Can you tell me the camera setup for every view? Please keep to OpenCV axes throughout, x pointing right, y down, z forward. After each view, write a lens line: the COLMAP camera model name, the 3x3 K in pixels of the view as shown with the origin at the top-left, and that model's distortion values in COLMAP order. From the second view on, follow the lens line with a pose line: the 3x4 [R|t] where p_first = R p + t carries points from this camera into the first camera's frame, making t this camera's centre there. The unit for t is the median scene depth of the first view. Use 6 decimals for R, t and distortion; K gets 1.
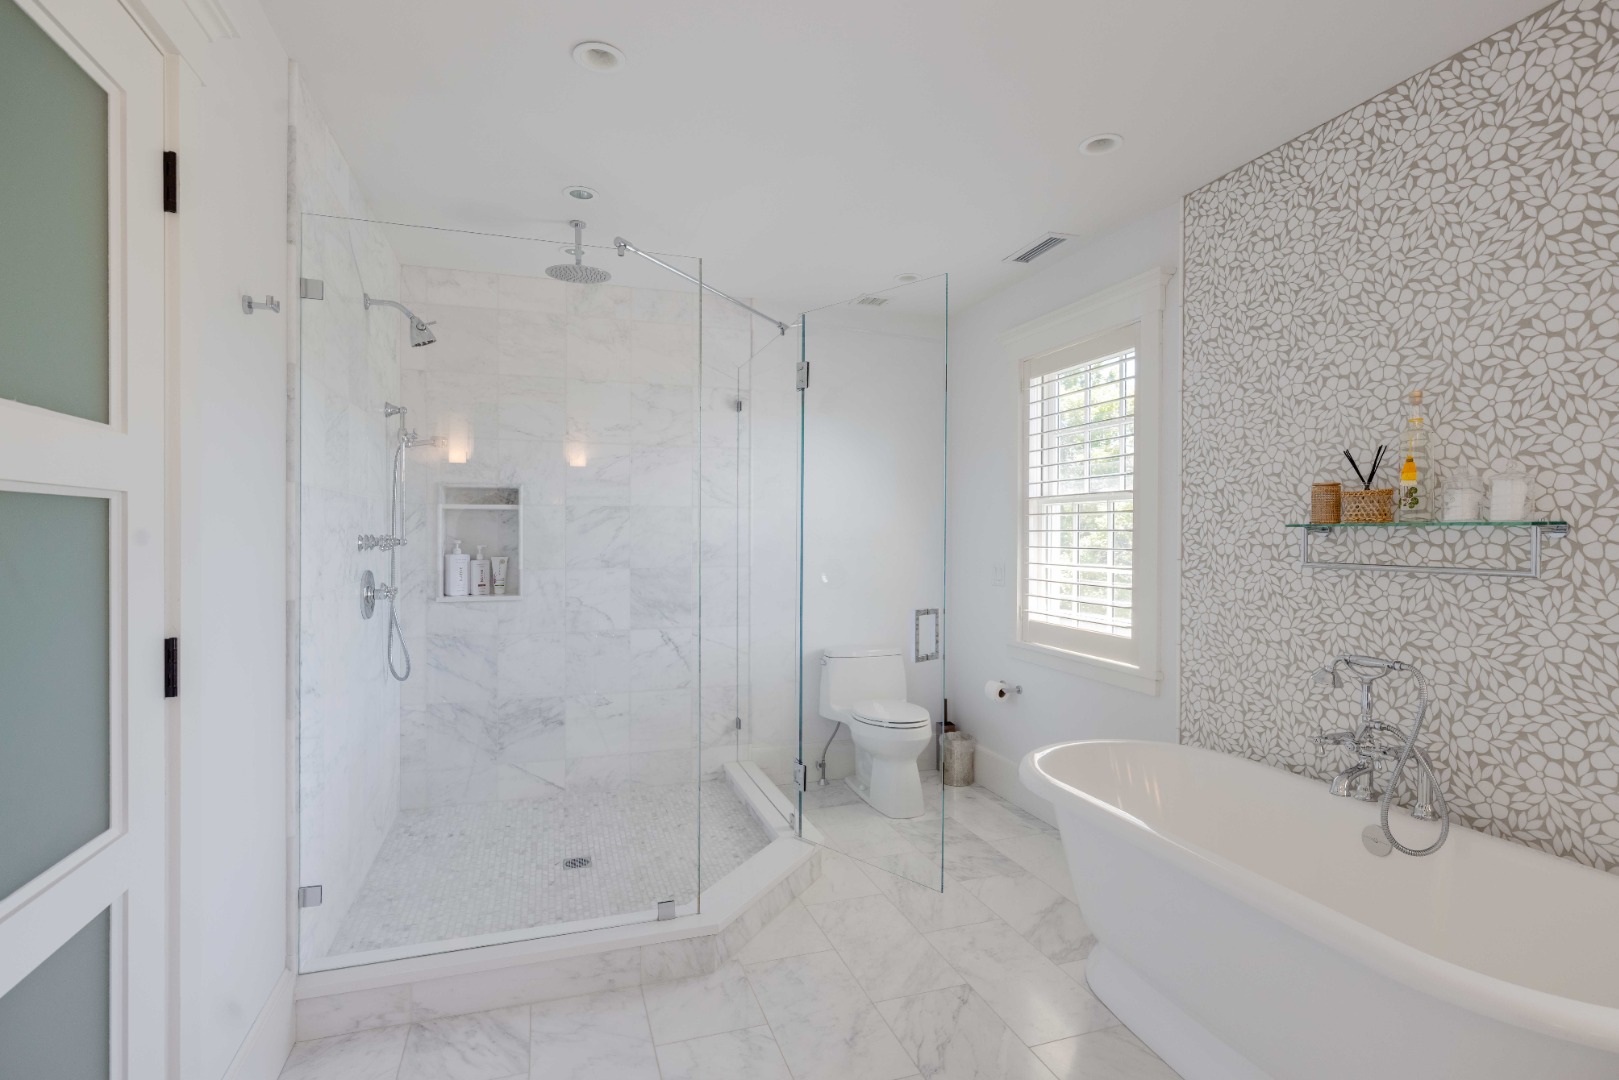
lens RADIAL K [[800.6, 0, 810.2], [0, 800.6, 536.7], [0, 0, 1]] dist [0.000003, 0.000050]
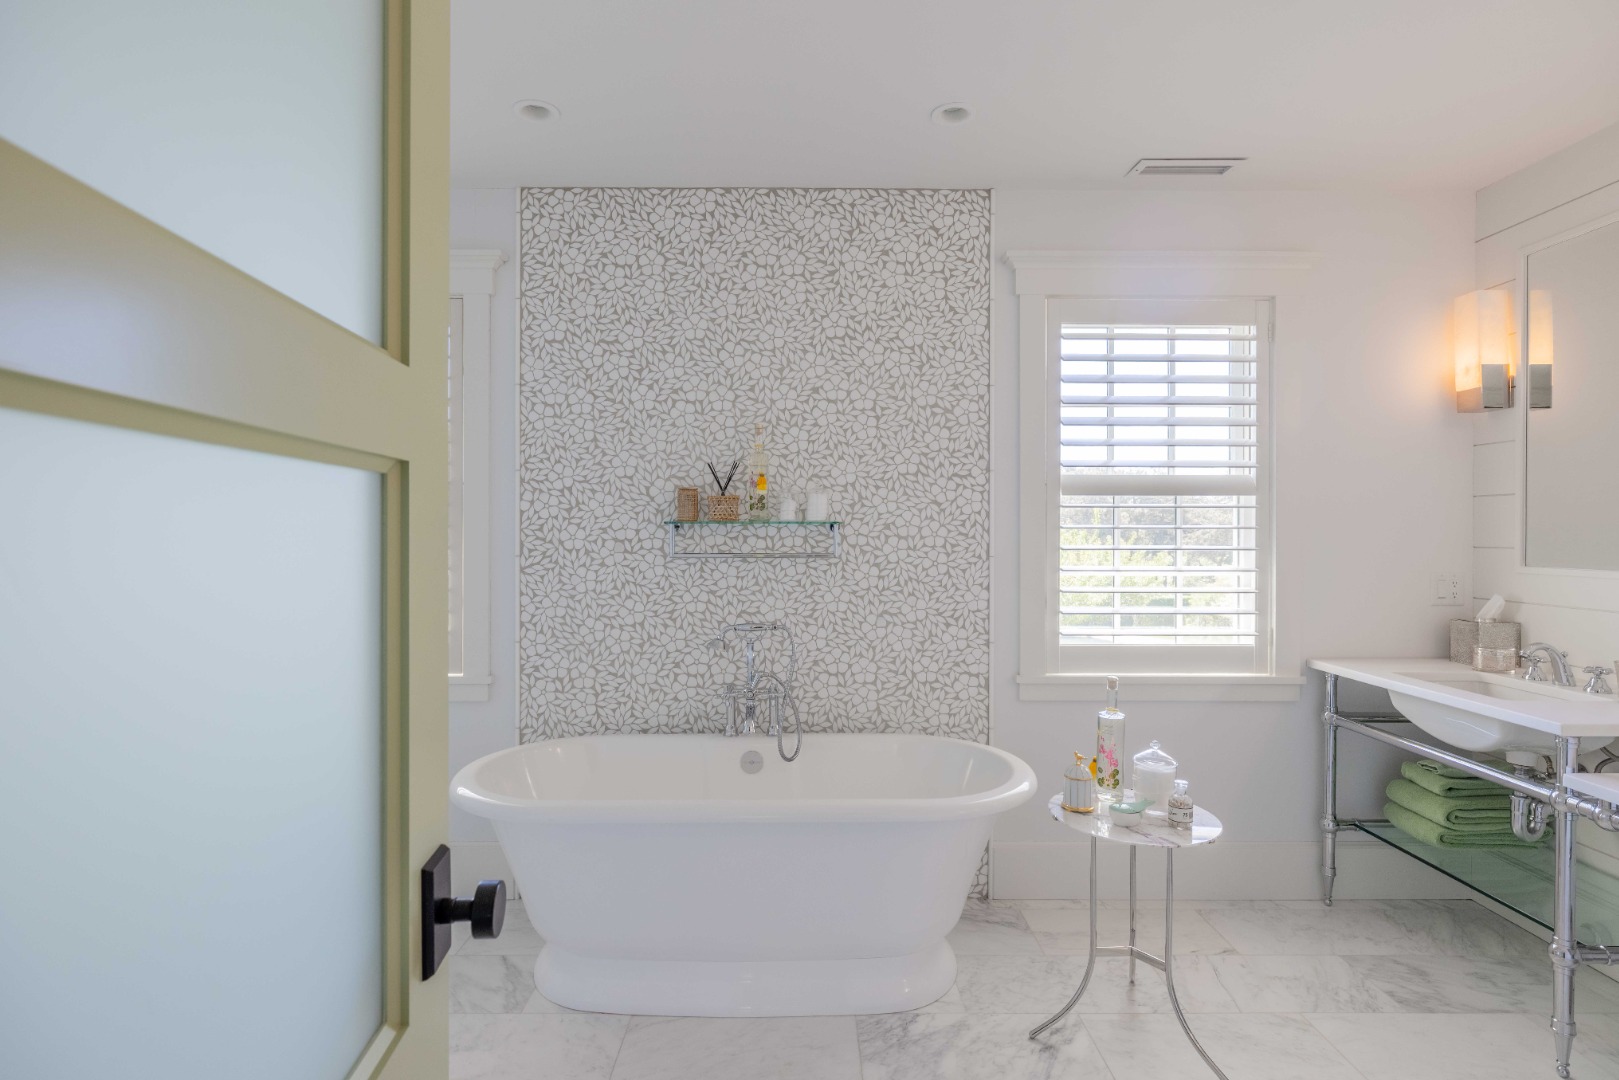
lens RADIAL K [[600.9, 0, 808.7], [0, 600.9, 535.4], [0, 0, 1]] dist [-0.002695, -0.000021]
pose [[0.316314, -0.007611, 0.948624, -0.154720], [0.004291, 0.999969, 0.006593, 0.000190], [-0.948645, 0.001985, 0.316336, 0.532892]]
